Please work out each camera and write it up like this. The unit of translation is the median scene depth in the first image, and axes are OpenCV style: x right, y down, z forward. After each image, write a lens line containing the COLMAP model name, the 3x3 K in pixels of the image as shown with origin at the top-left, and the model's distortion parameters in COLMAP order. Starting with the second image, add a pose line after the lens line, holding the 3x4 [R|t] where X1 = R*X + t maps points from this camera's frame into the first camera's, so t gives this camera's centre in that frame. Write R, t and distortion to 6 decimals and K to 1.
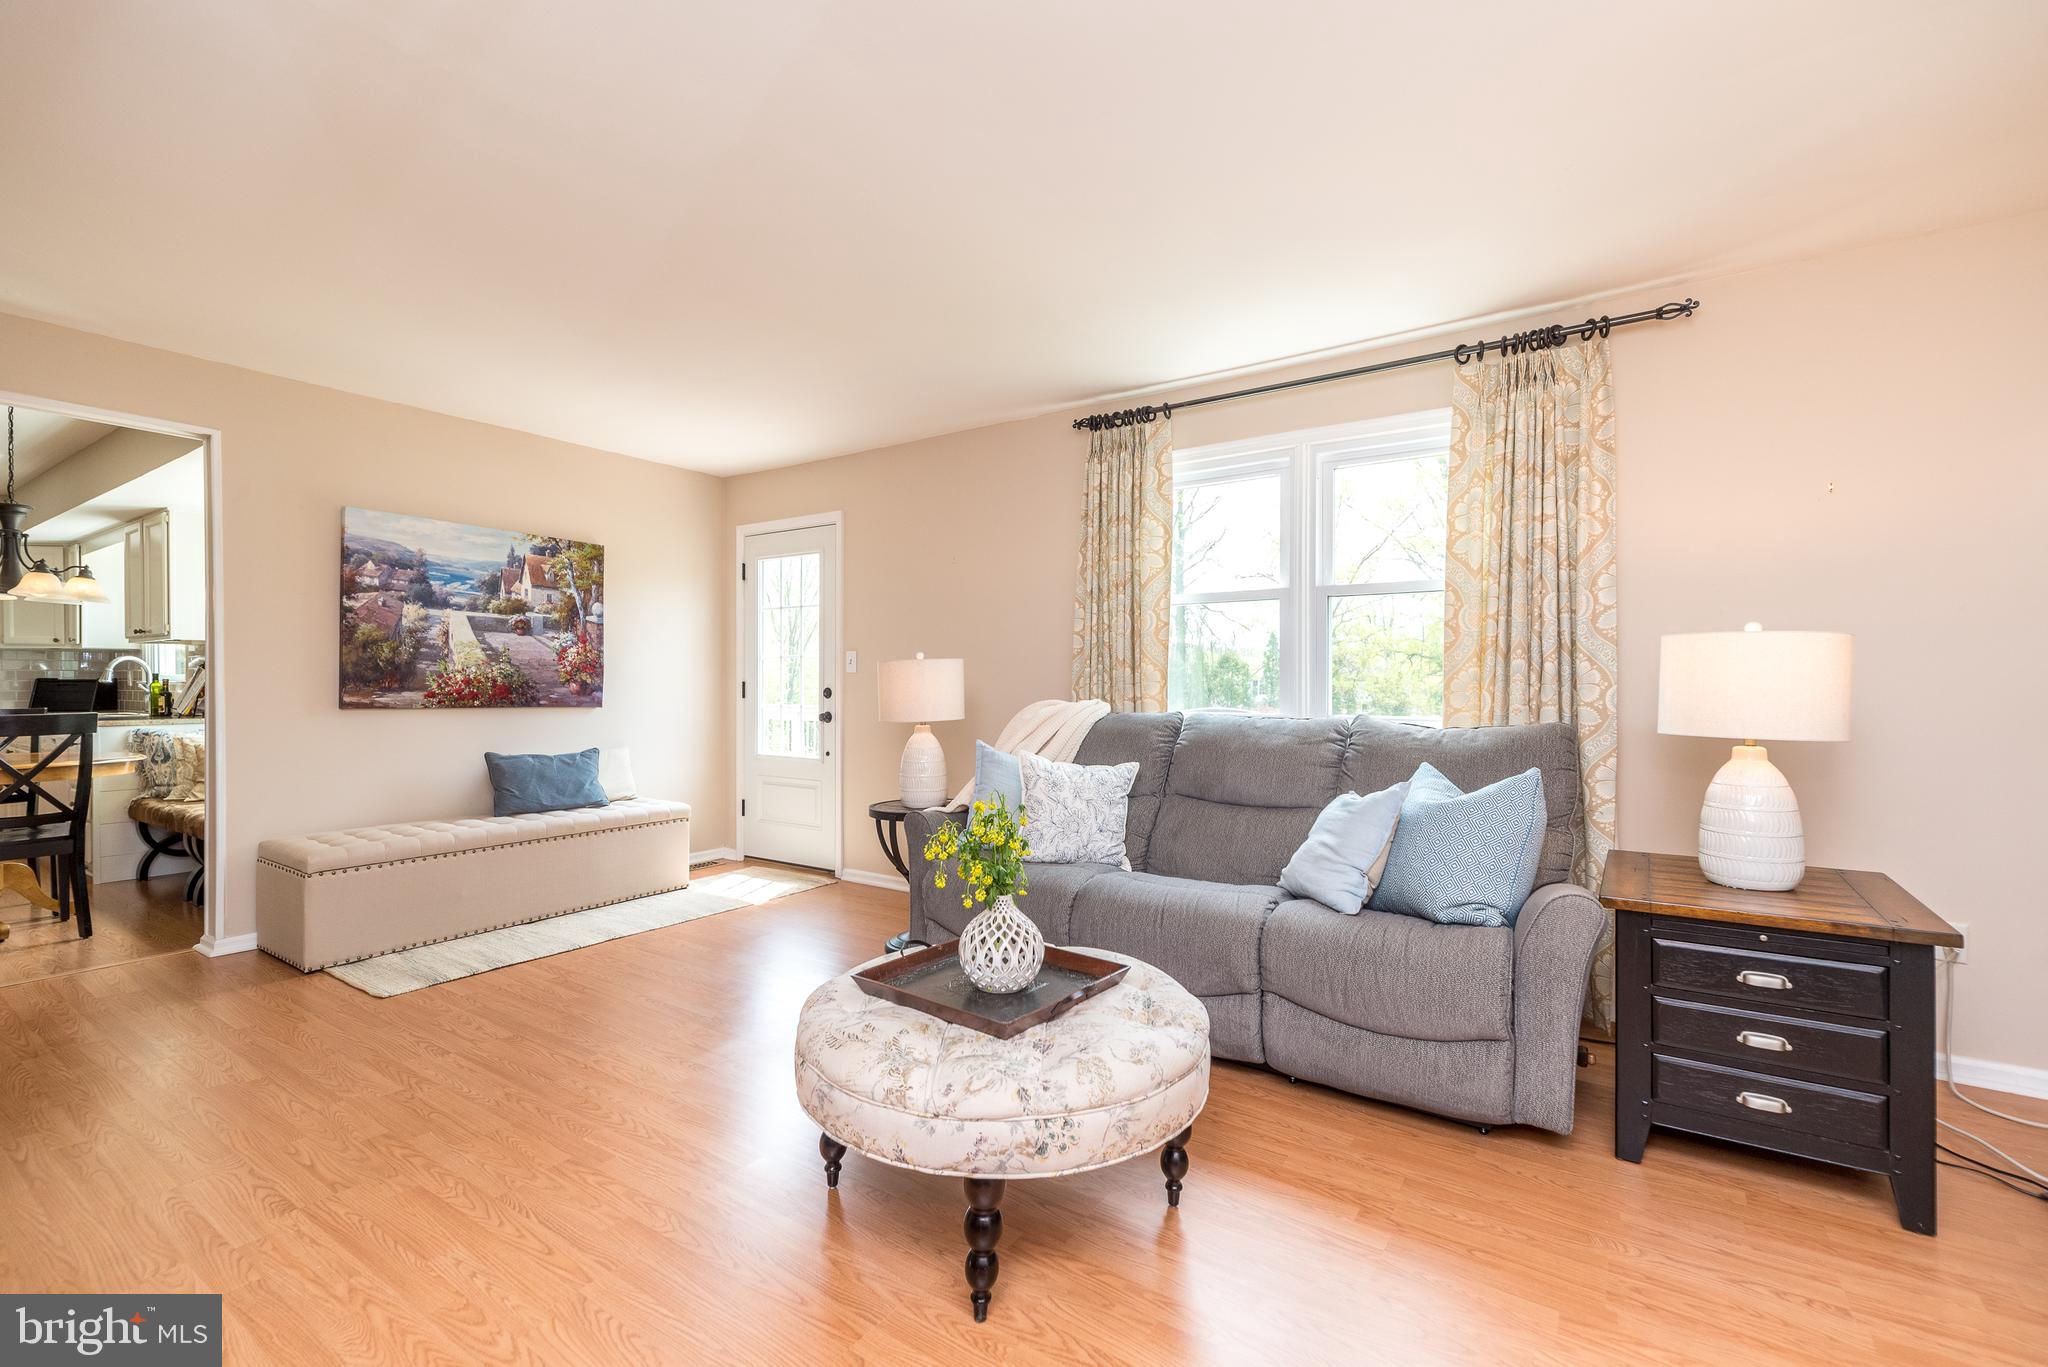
lens RADIAL K [[897.3, 0, 1024.5], [0, 897.3, 678.5], [0, 0, 1]] dist [0.007054, 0.001891]
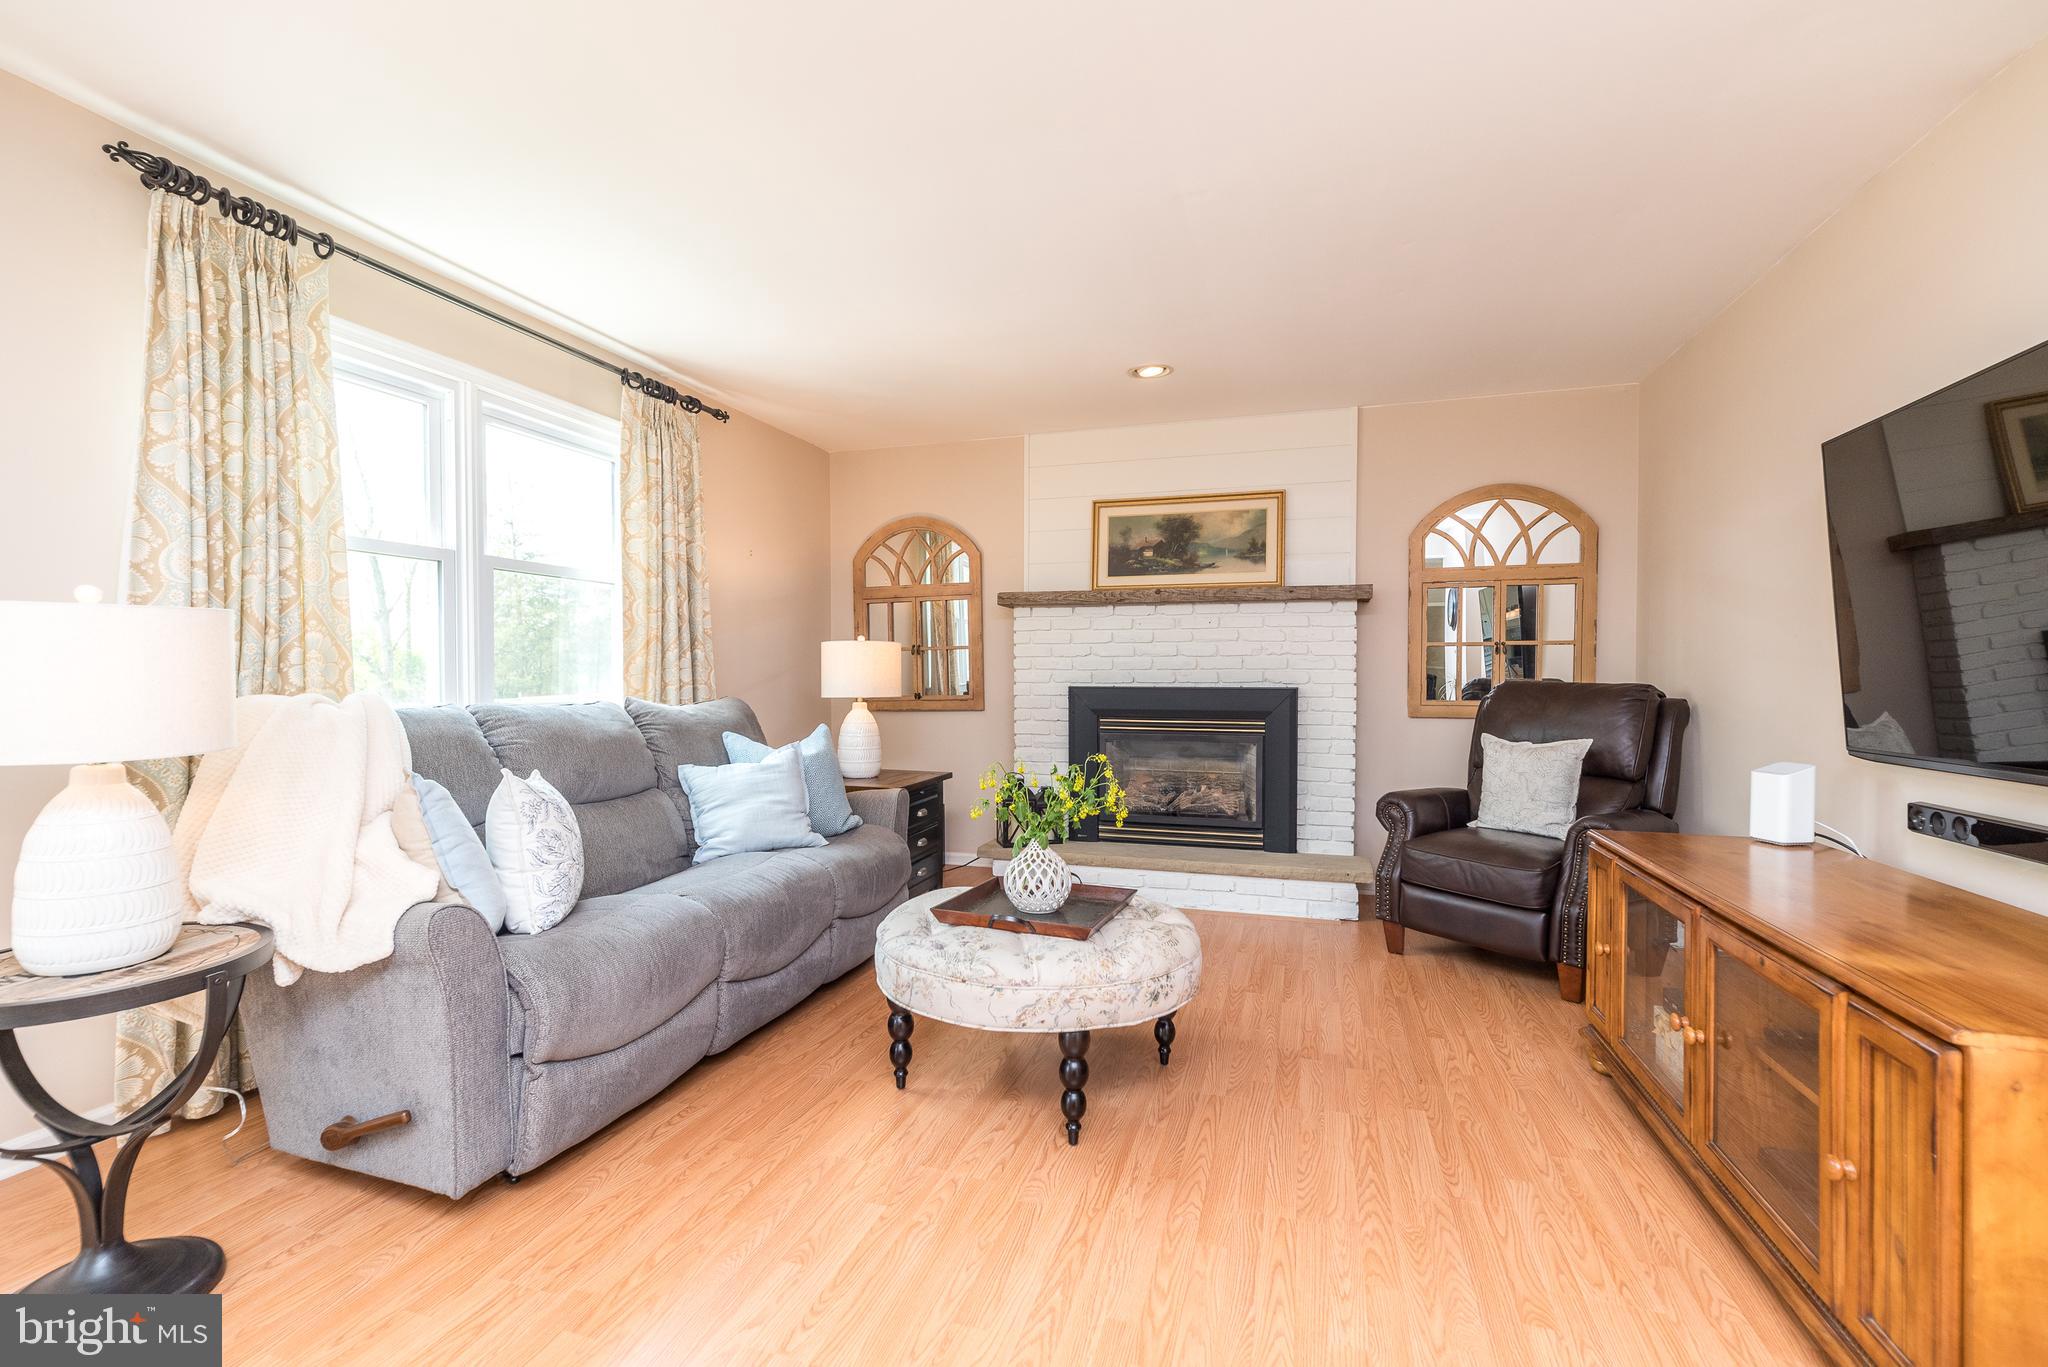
lens RADIAL K [[897.3, 0, 1022.4], [0, 897.3, 694.5], [0, 0, 1]] dist [0.007054, 0.001891]
pose [[-0.268996, -0.008094, 0.963107, -0.763837], [0.011538, 0.999866, 0.011626, 0.031689], [-0.963072, 0.014240, -0.268866, 0.867428]]
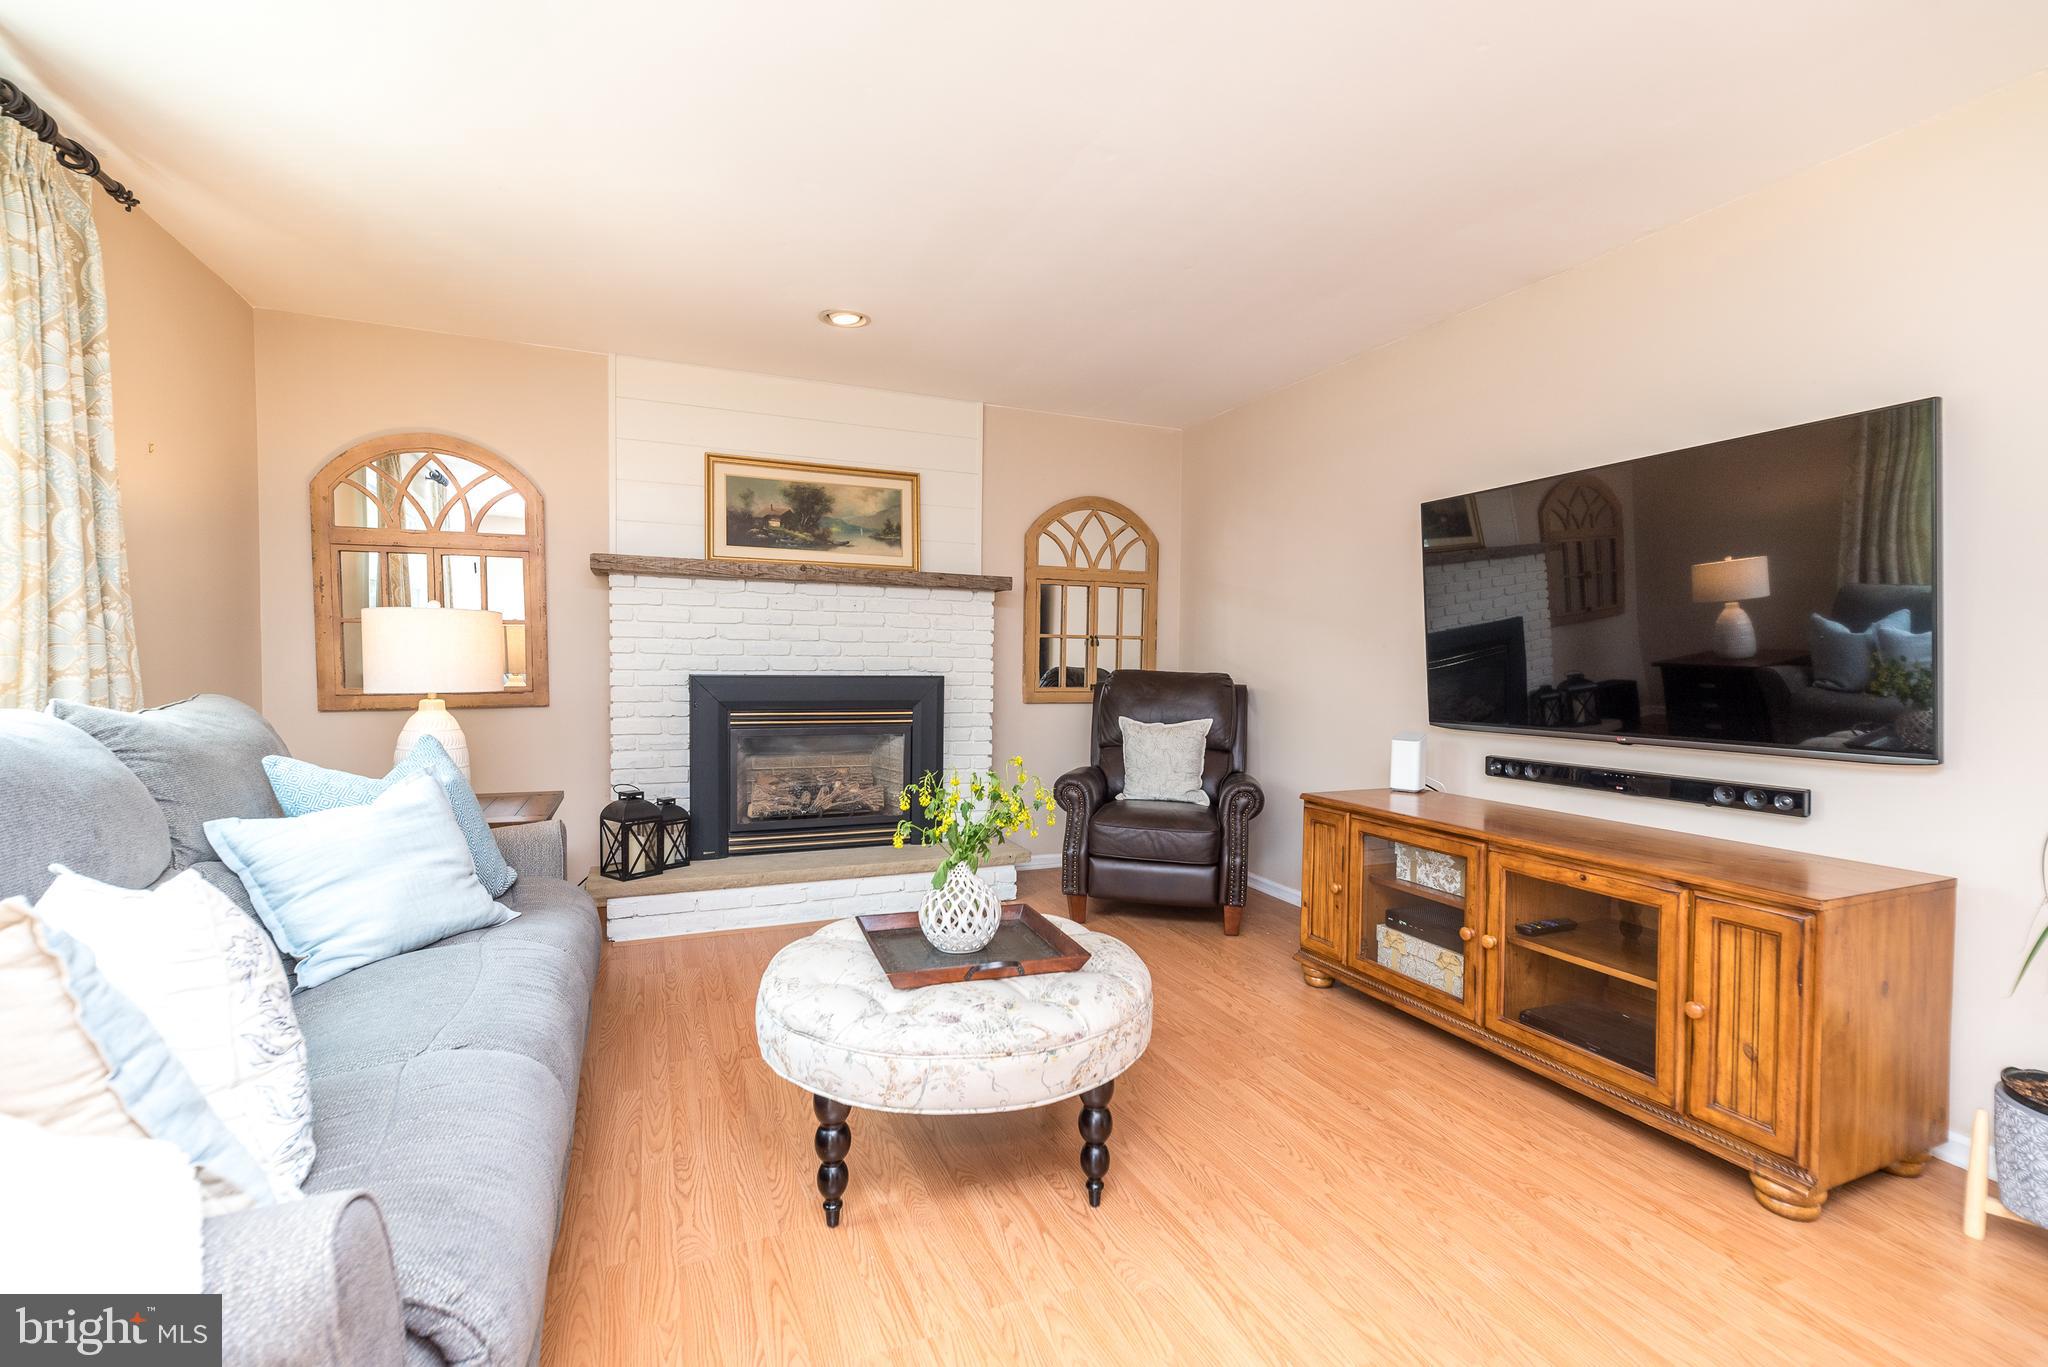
lens RADIAL K [[897.3, 0, 1018.0], [0, 897.3, 689.5], [0, 0, 1]] dist [0.007054, 0.001891]
pose [[-0.831972, -0.013244, 0.554659, -0.400539], [0.004739, 0.999509, 0.030974, 0.020790], [-0.554797, 0.028398, -0.831501, 1.168167]]
